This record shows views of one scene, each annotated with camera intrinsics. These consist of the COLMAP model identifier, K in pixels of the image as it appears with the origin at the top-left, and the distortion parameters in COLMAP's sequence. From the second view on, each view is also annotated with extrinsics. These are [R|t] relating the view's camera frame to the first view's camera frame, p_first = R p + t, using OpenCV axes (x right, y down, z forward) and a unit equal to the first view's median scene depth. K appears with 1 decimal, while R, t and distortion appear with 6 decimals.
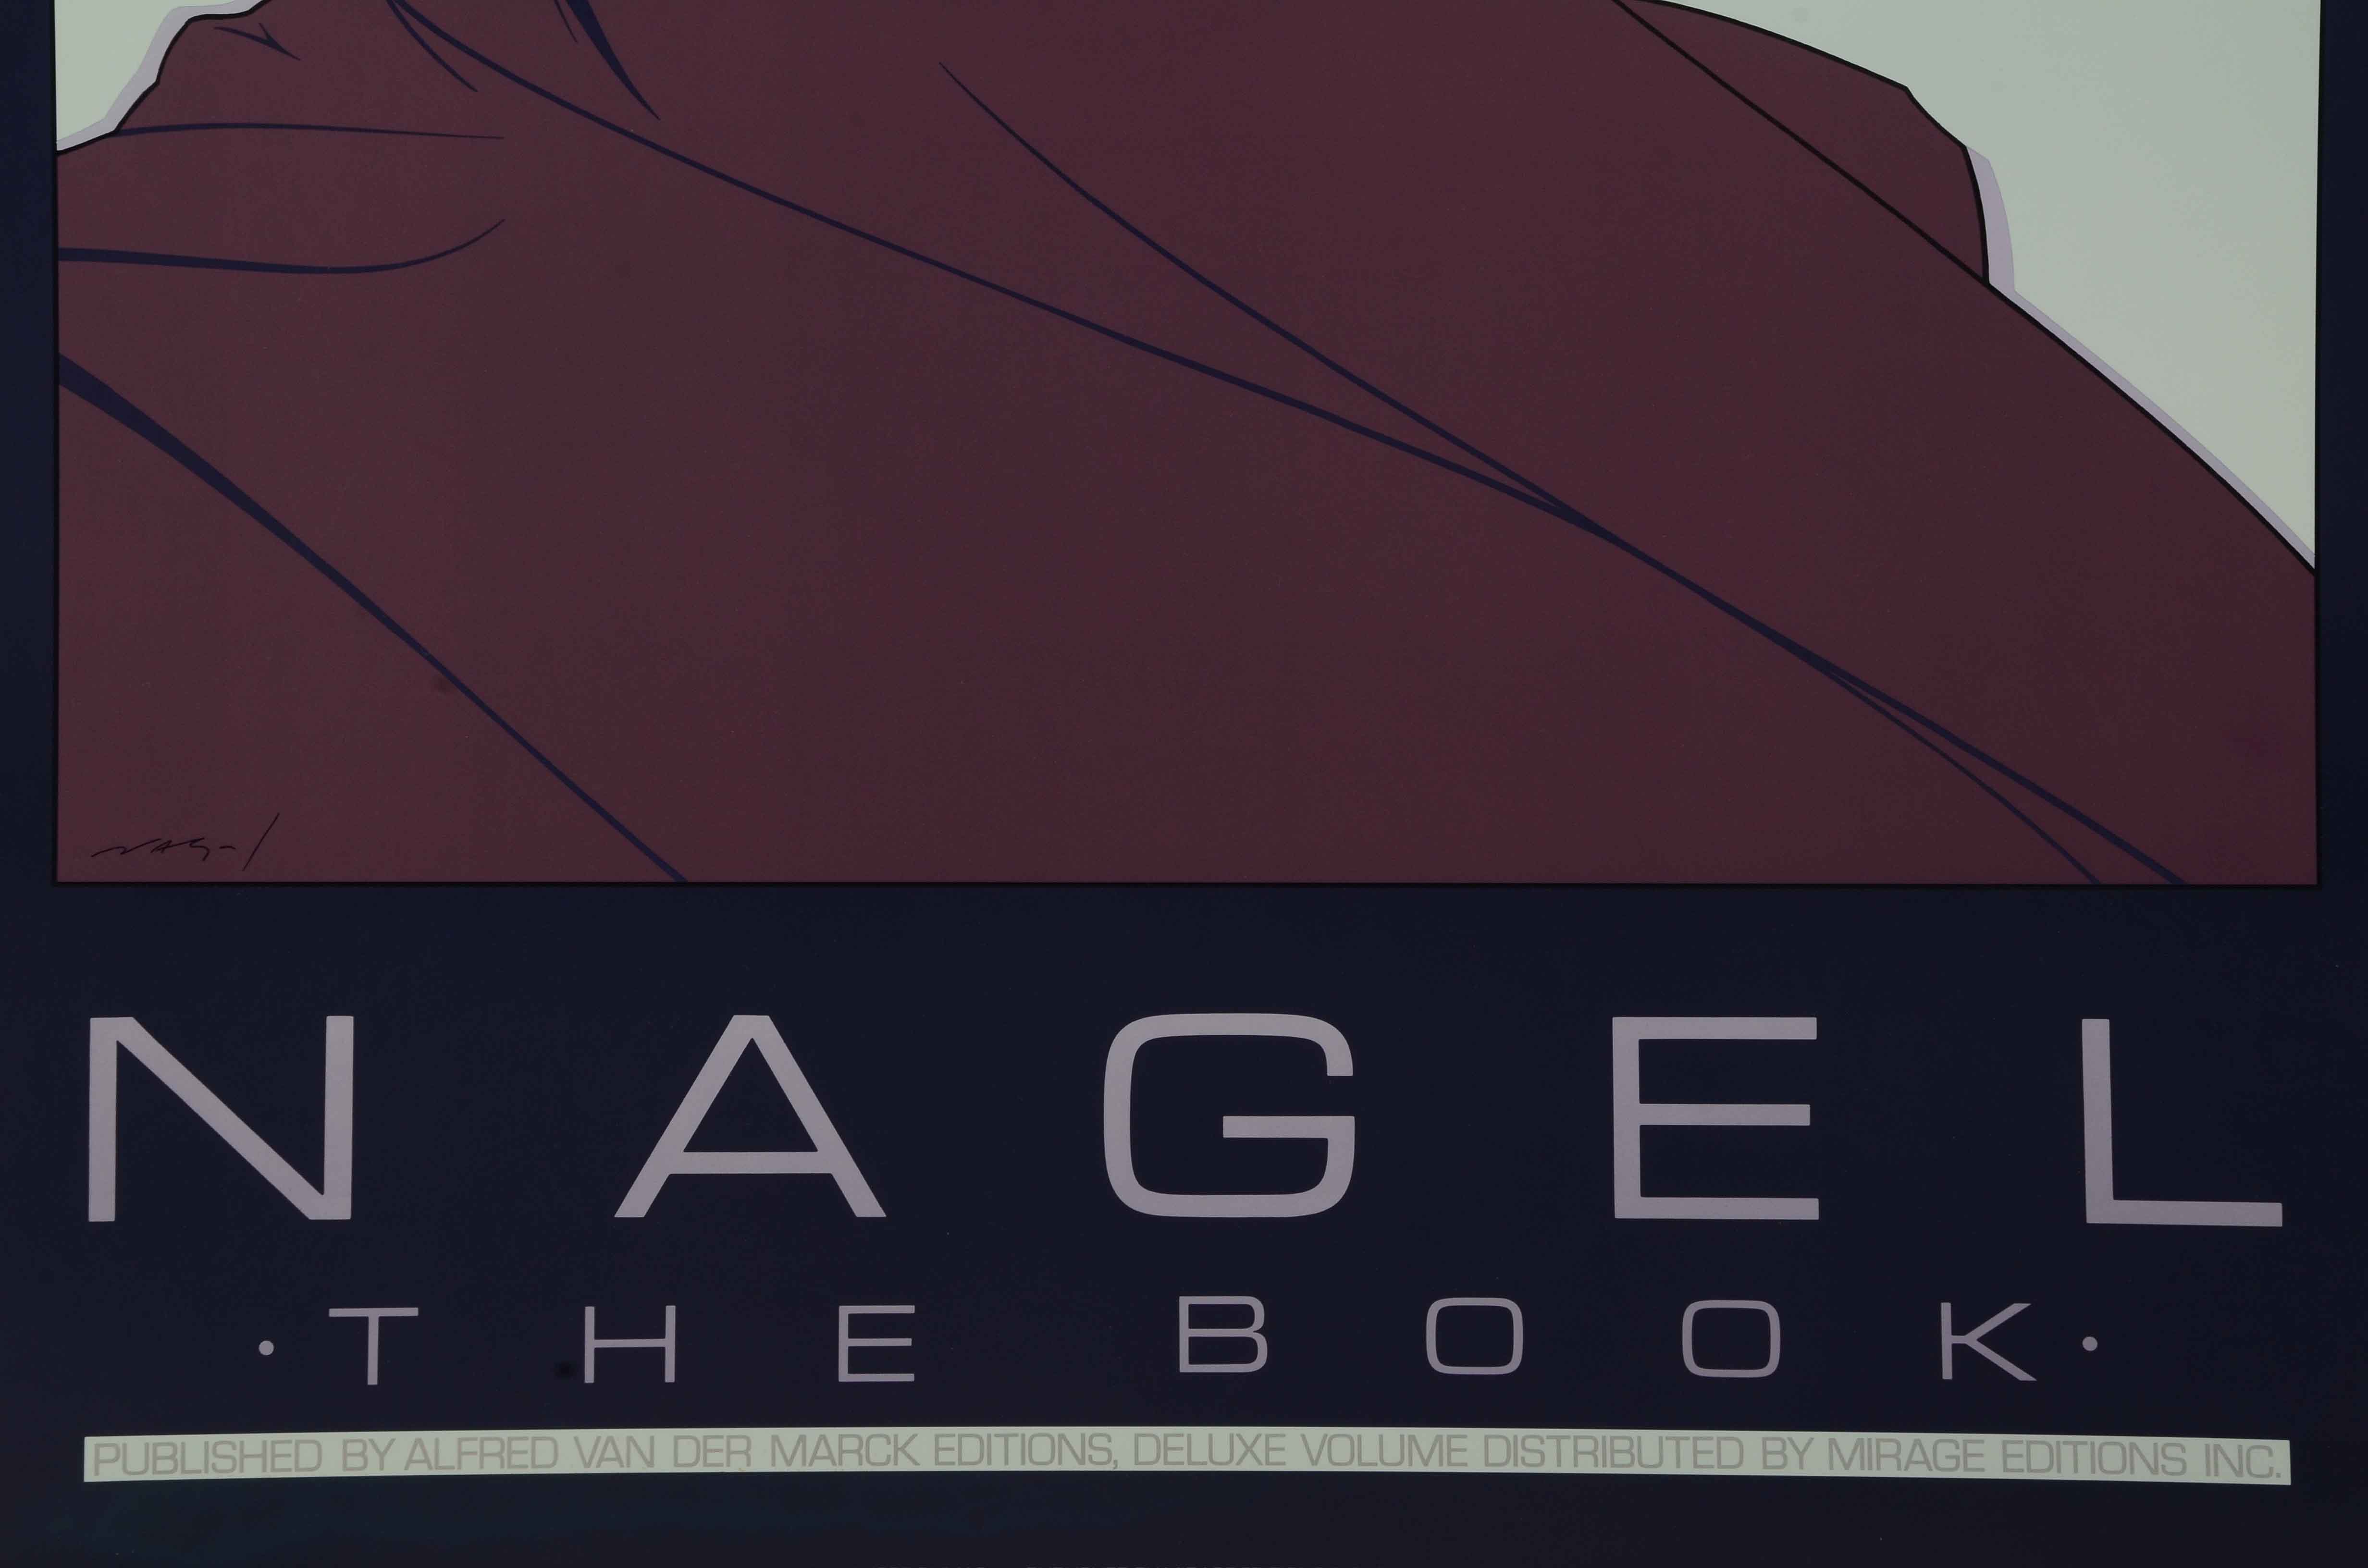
lens RADIAL K [[6430.8, 0, 1196.5], [0, 6430.8, 738.3], [0, 0, 1]] dist [0.934320, 0.000000]
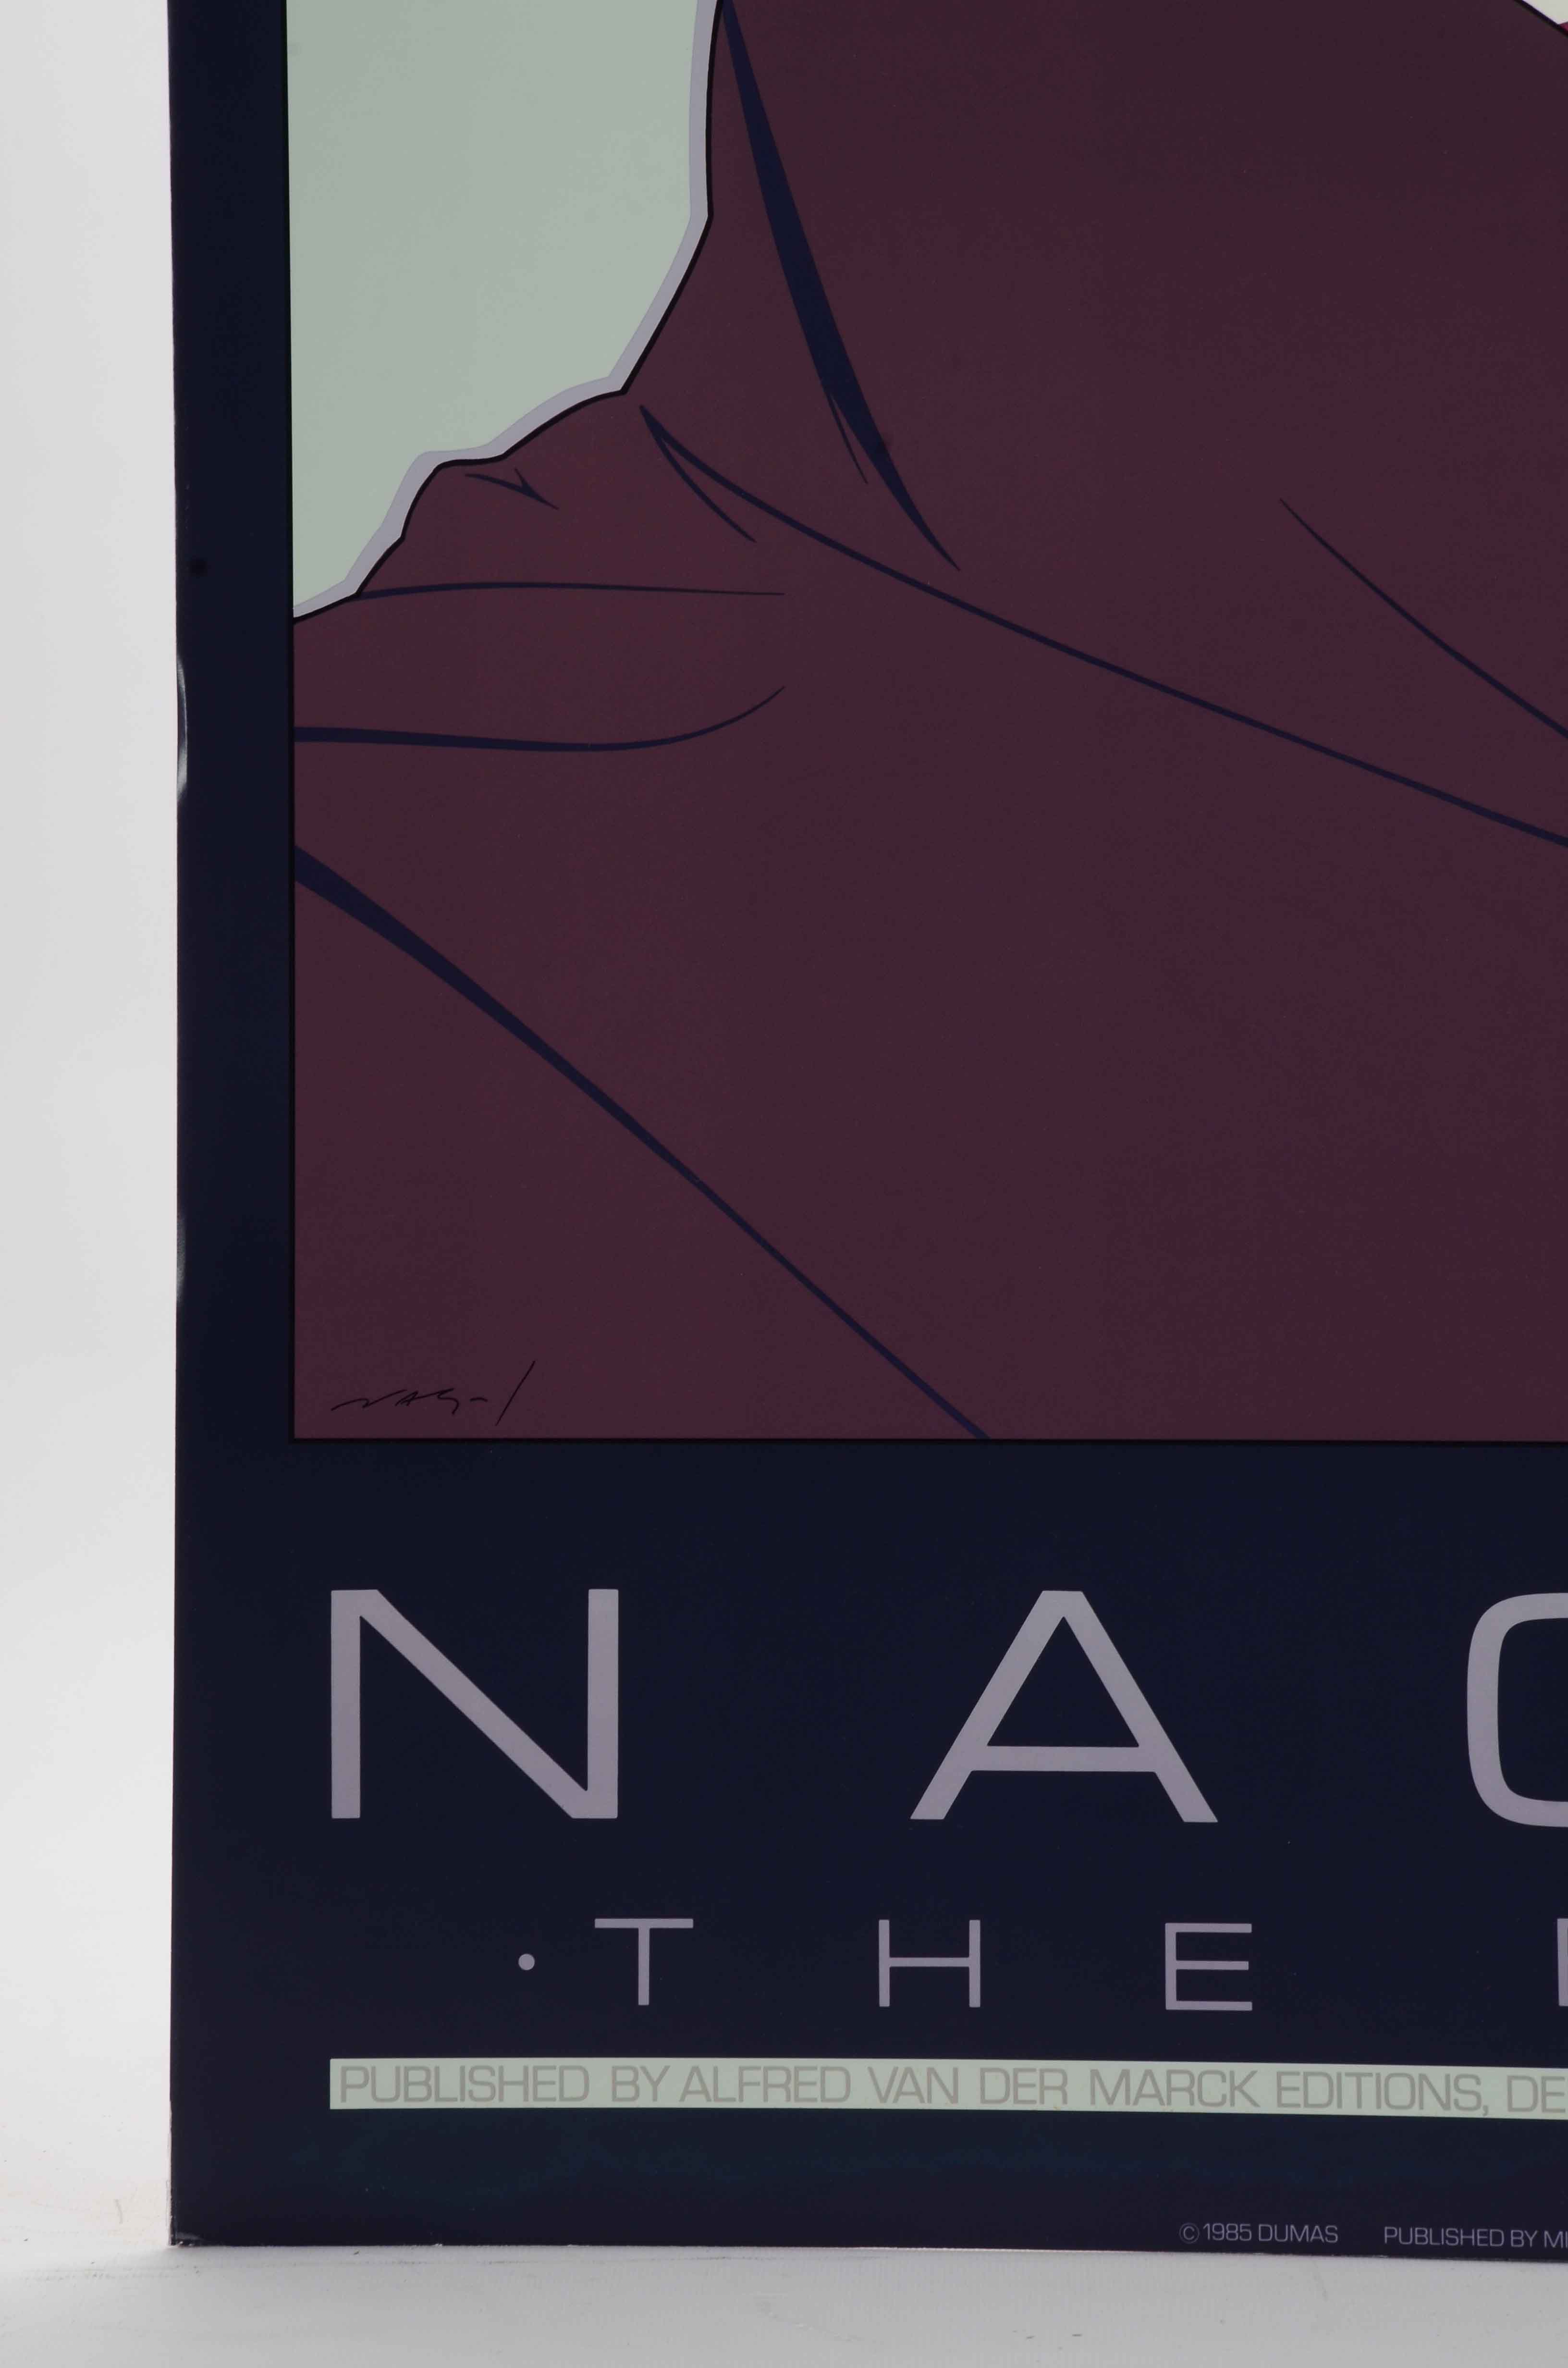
lens RADIAL K [[14812.8, 0, 766.5], [0, 14812.8, 1189.2], [0, 0, 1]] dist [2.815098, 0.000000]
pose [[0.997712, 0.001850, -0.067577, 0.027367], [-0.003256, 0.999780, -0.020700, 0.029999], [0.067524, 0.020873, 0.997499, -1.014628]]
